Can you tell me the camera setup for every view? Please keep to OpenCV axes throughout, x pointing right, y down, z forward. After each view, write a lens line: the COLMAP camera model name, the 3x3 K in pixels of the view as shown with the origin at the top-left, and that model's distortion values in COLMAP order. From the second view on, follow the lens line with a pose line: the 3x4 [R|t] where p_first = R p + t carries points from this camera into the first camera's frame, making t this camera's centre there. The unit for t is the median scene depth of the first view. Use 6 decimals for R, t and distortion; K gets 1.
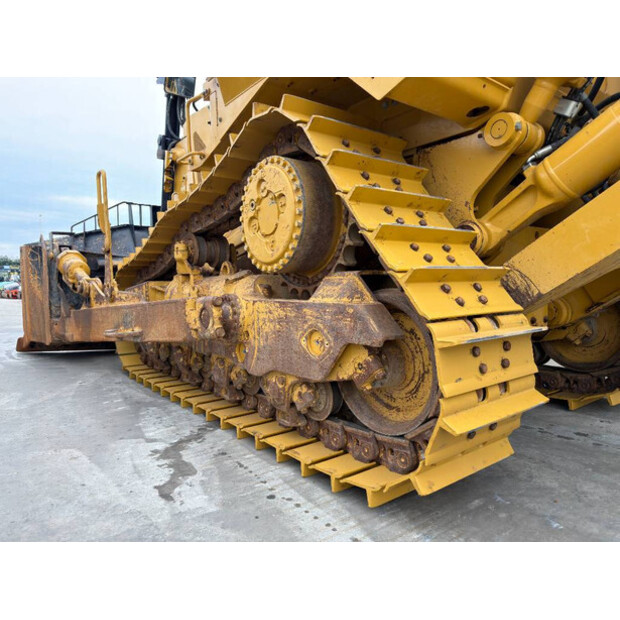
lens RADIAL K [[439.8, 0, 310.0], [0, 439.8, 310.0], [0, 0, 1]] dist [0.001916, -0.006956]
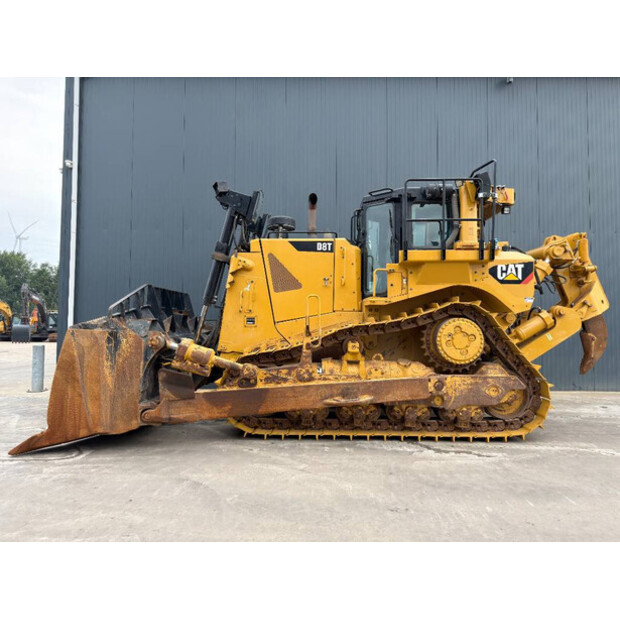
lens RADIAL K [[439.8, 0, 310.0], [0, 439.8, 310.0], [0, 0, 1]] dist [0.001916, -0.006956]
pose [[0.618079, 0.036471, 0.785270, -2.524039], [0.029378, 0.997154, -0.069435, -0.240611], [-0.785567, 0.065986, 0.615248, 0.142196]]
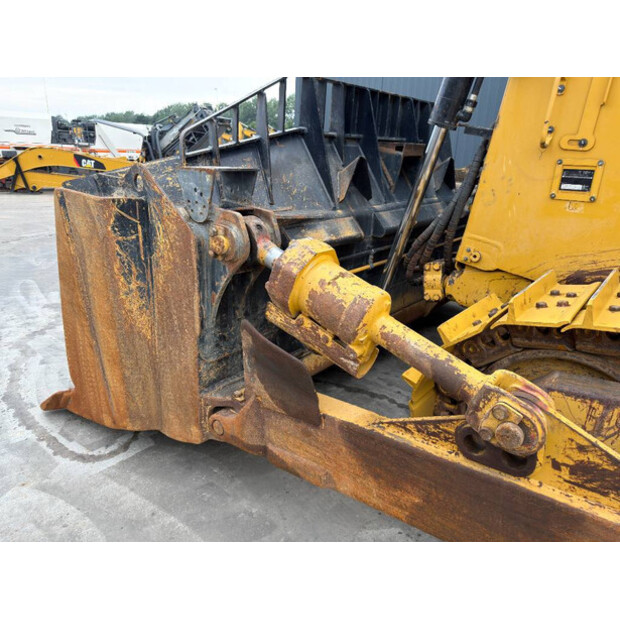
lens RADIAL K [[439.8, 0, 310.0], [0, 439.8, 310.0], [0, 0, 1]] dist [0.001916, -0.006956]
pose [[0.977224, -0.036587, 0.209033, -1.255692], [-0.024293, 0.959263, 0.281469, -0.359177], [-0.210816, -0.280137, 0.936526, 1.401452]]
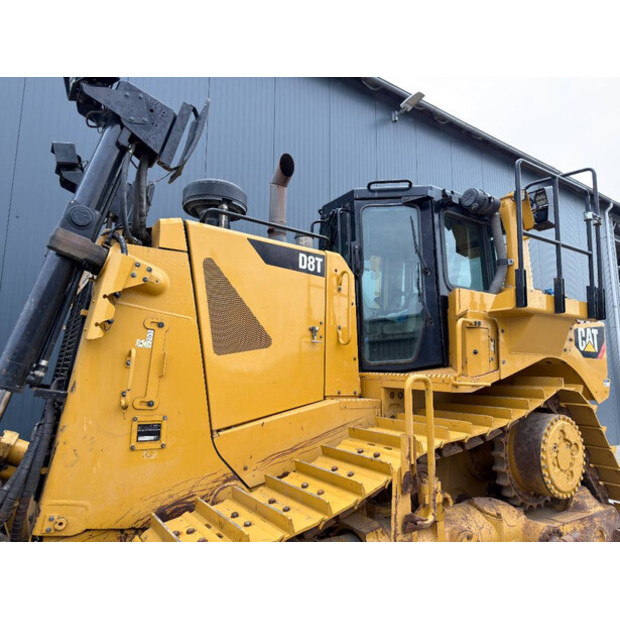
lens RADIAL K [[439.8, 0, 310.0], [0, 439.8, 310.0], [0, 0, 1]] dist [0.001916, -0.006956]
pose [[0.075993, 0.159505, 0.984268, -1.596238], [0.034807, 0.986096, -0.162489, -0.471912], [-0.996501, 0.046608, 0.069385, 1.678175]]
